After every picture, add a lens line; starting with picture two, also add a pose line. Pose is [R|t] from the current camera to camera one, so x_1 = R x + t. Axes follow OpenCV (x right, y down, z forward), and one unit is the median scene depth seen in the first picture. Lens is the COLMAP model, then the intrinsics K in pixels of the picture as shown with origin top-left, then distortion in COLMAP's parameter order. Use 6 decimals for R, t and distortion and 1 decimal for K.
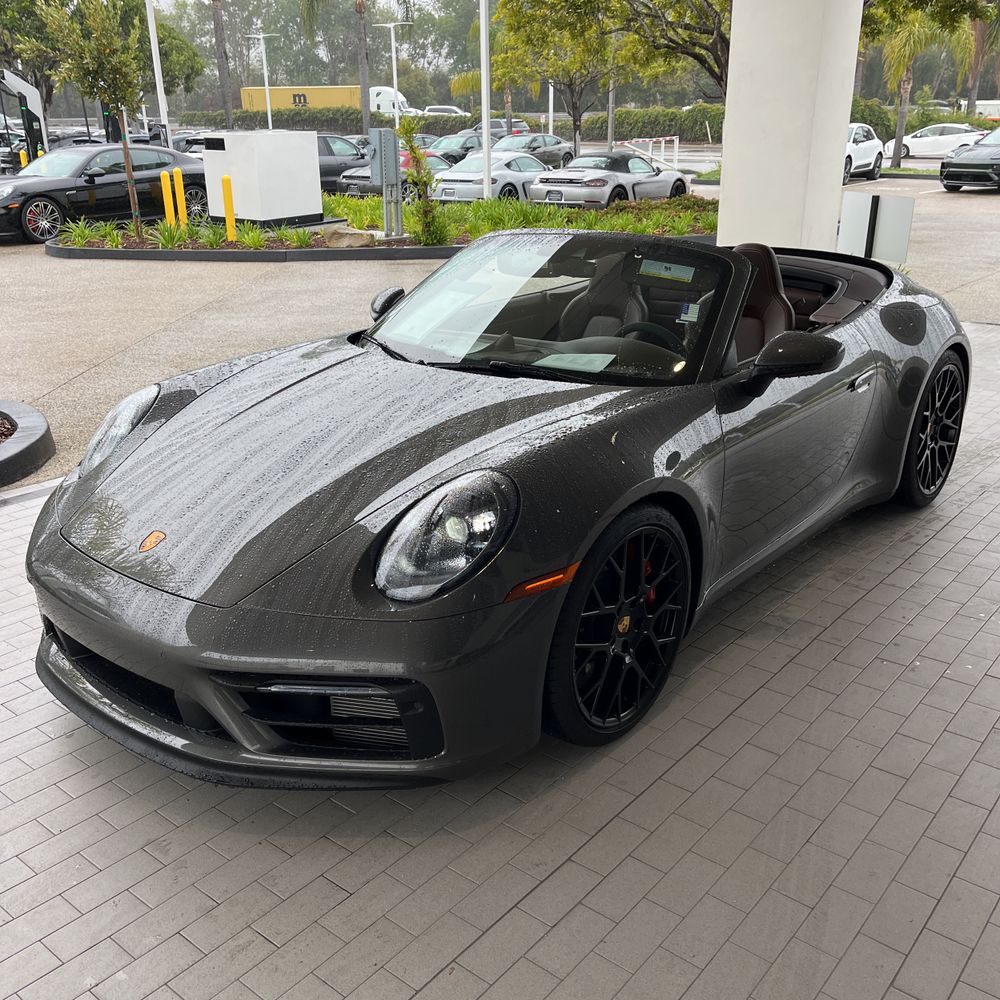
lens RADIAL K [[1009.2, 0, 503.0], [0, 1009.2, 498.8], [0, 0, 1]] dist [0.020396, 0.000000]
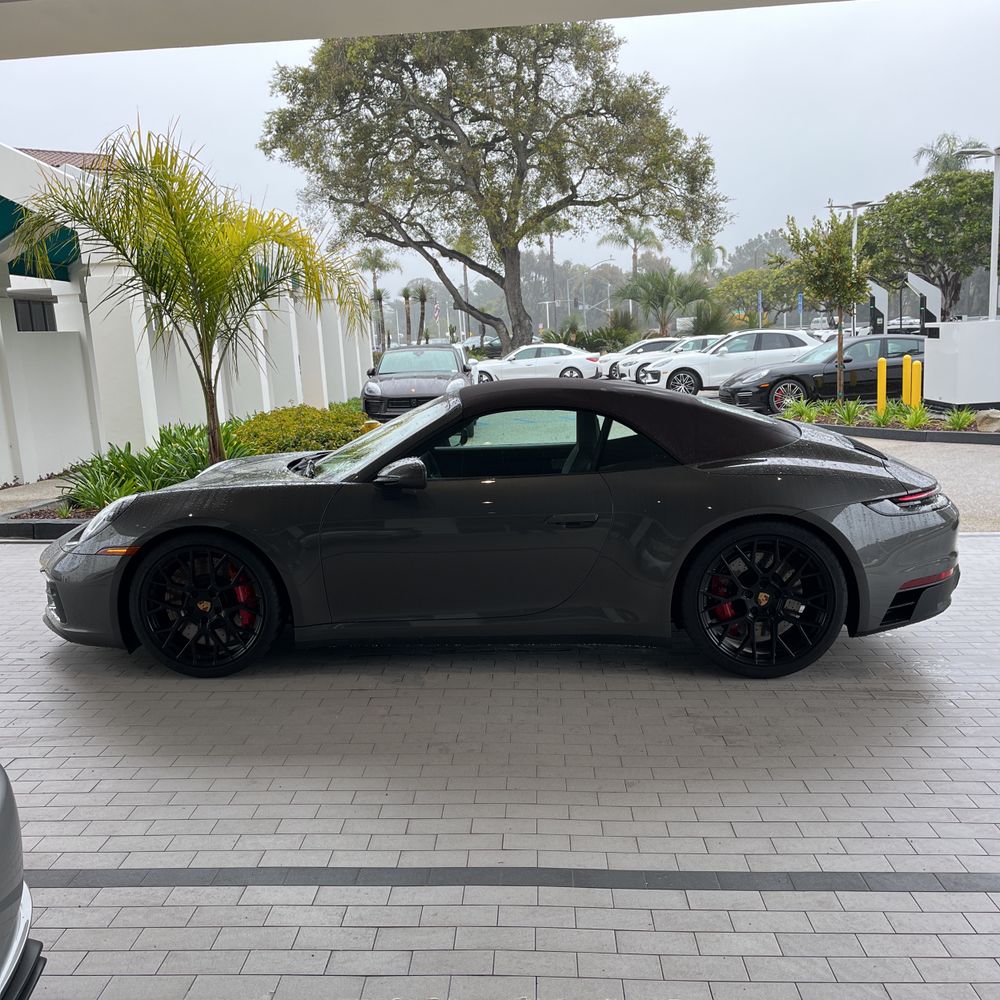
lens RADIAL K [[1009.2, 0, 508.6], [0, 1009.2, 524.7], [0, 0, 1]] dist [0.020396, 0.000000]
pose [[0.608050, 0.130527, -0.783095, 0.302554], [-0.249105, 0.967945, -0.032084, -0.013437], [0.753805, 0.214581, 0.621074, 0.055363]]
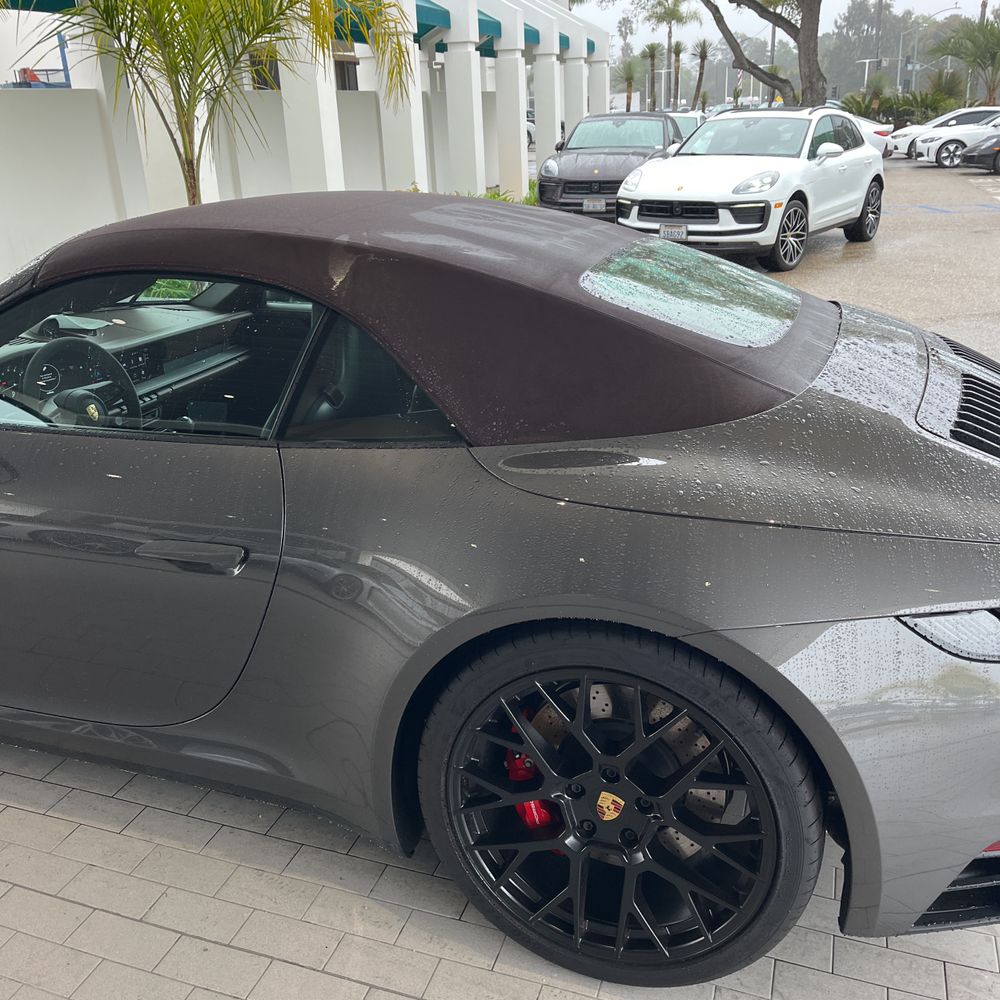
lens RADIAL K [[1009.2, 0, 510.2], [0, 1009.2, 496.5], [0, 0, 1]] dist [0.020396, 0.000000]
pose [[0.357978, 0.333066, -0.872307, 0.208841], [-0.312143, 0.923157, 0.224384, -0.075889], [0.880011, 0.191960, 0.434434, 0.226835]]
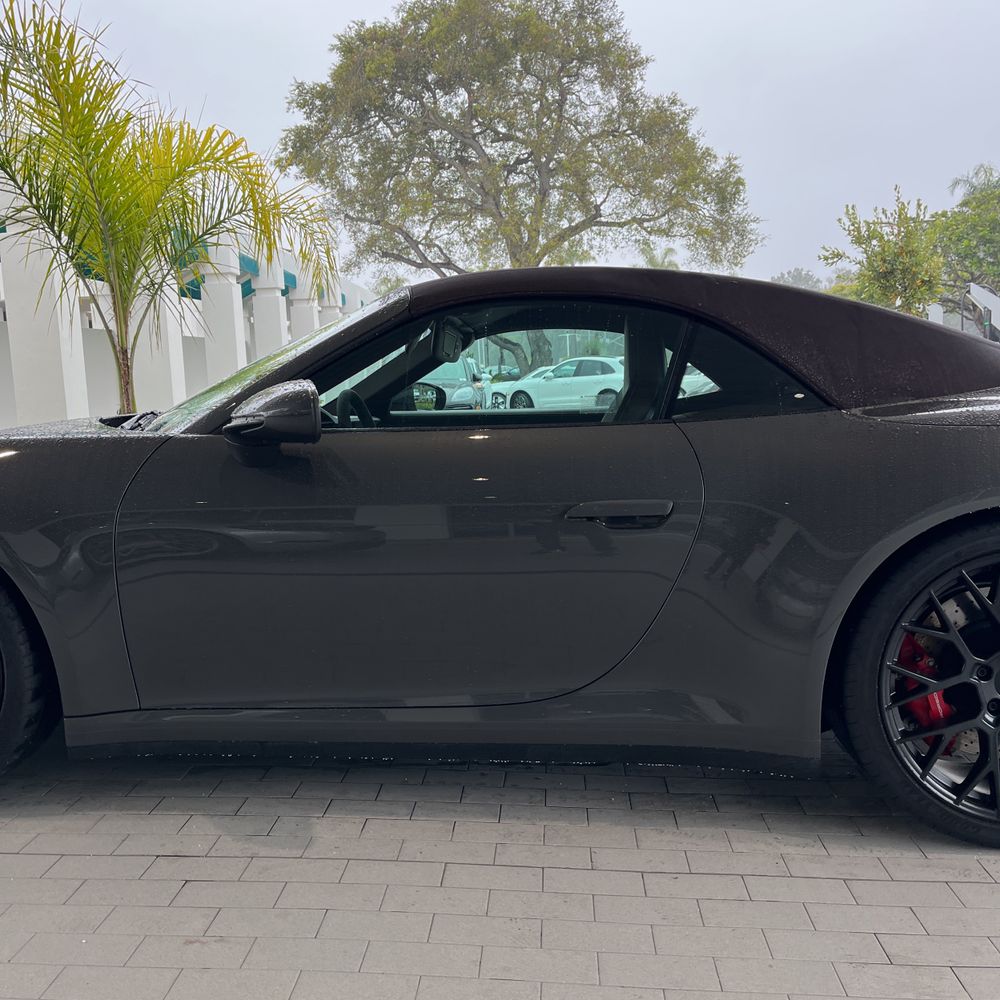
lens RADIAL K [[1009.2, 0, 503.2], [0, 1009.2, 501.7], [0, 0, 1]] dist [0.020396, 0.000000]
pose [[0.588112, 0.096232, -0.803034, 0.192059], [-0.268374, 0.959859, -0.081522, -0.013975], [0.762954, 0.263458, 0.590331, 0.150871]]
